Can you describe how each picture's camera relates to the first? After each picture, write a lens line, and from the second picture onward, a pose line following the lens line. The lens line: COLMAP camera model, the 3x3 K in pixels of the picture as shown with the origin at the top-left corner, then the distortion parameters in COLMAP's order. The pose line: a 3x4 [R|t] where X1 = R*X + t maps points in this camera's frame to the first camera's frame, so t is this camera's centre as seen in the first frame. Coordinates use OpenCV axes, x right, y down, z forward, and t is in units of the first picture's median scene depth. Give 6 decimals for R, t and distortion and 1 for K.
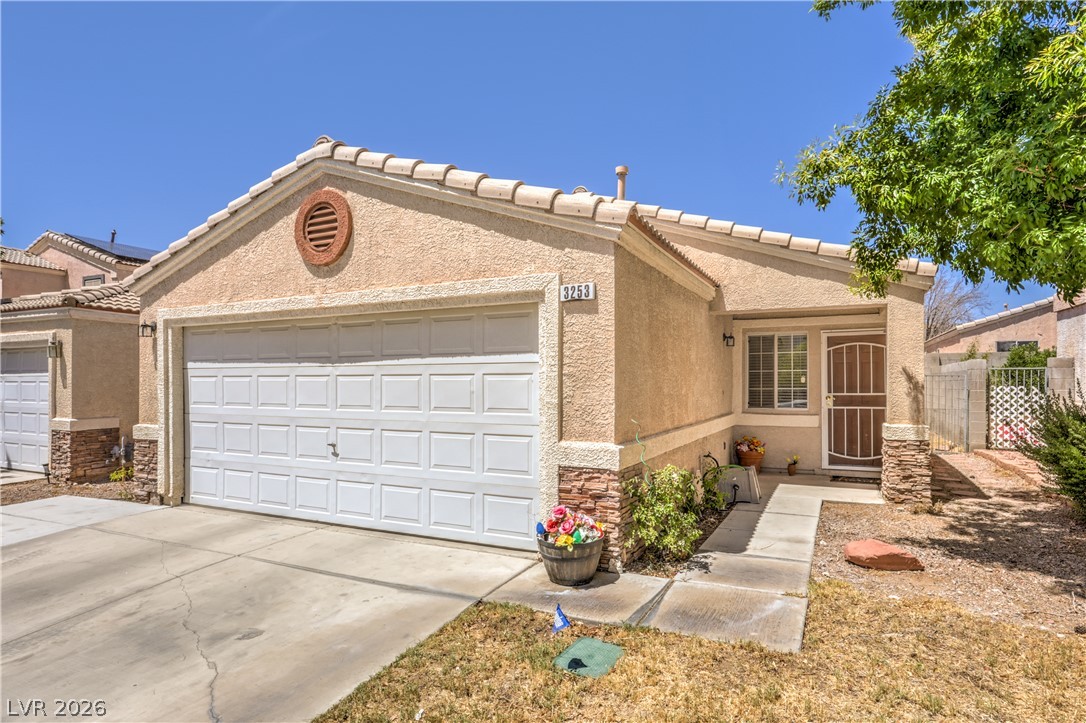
lens RADIAL K [[595.8, 0, 543.1], [0, 595.8, 381.6], [0, 0, 1]] dist [0.002744, 0.000396]
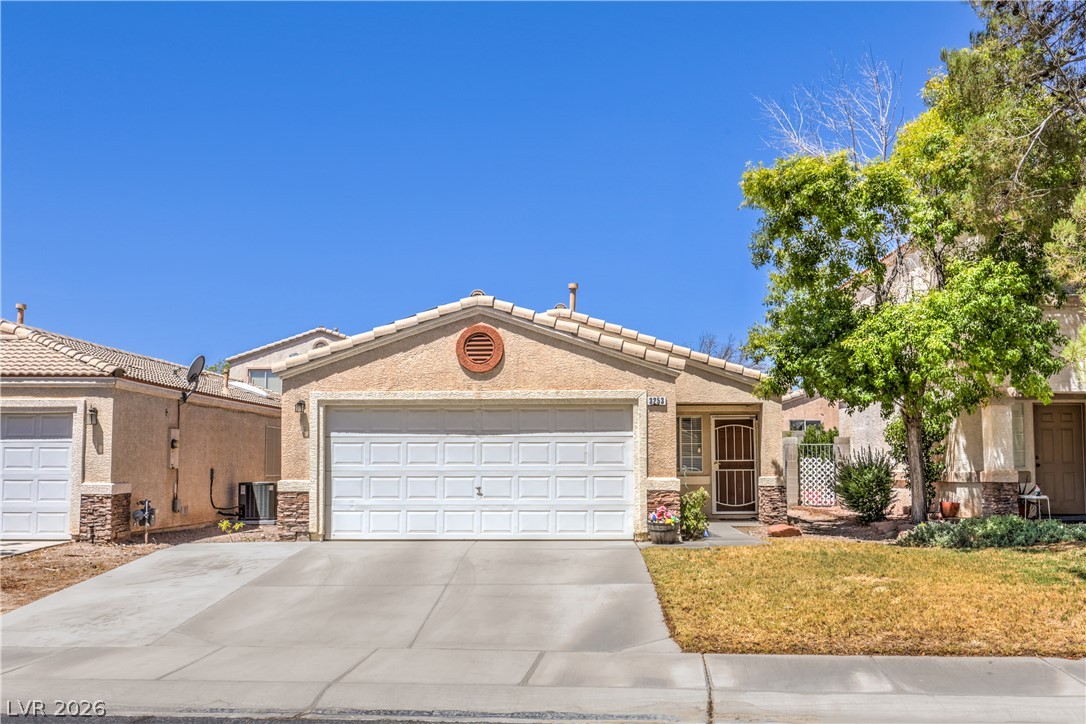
lens RADIAL K [[974.0, 0, 542.2], [0, 974.0, 403.8], [0, 0, 1]] dist [-0.000832, -0.000114]
pose [[0.909523, 0.026805, 0.414788, -1.203808], [-0.000381, 0.997972, -0.063657, 0.047534], [-0.415653, 0.057739, 0.907689, -1.306408]]
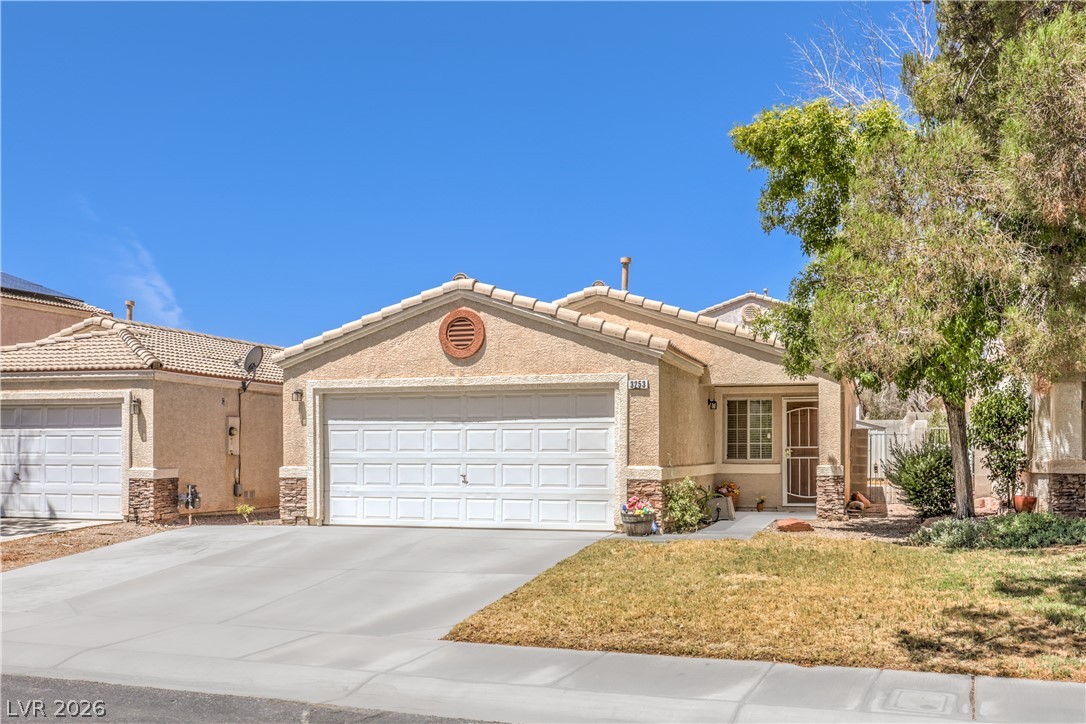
lens RADIAL K [[1058.9, 0, 542.0], [0, 1058.9, 447.7], [0, 0, 1]] dist [-0.007285, -0.003940]
pose [[0.987389, 0.002314, 0.158294, -0.560853], [-0.001912, 0.999995, -0.002693, 0.040372], [-0.158299, 0.002357, 0.987388, -1.624623]]
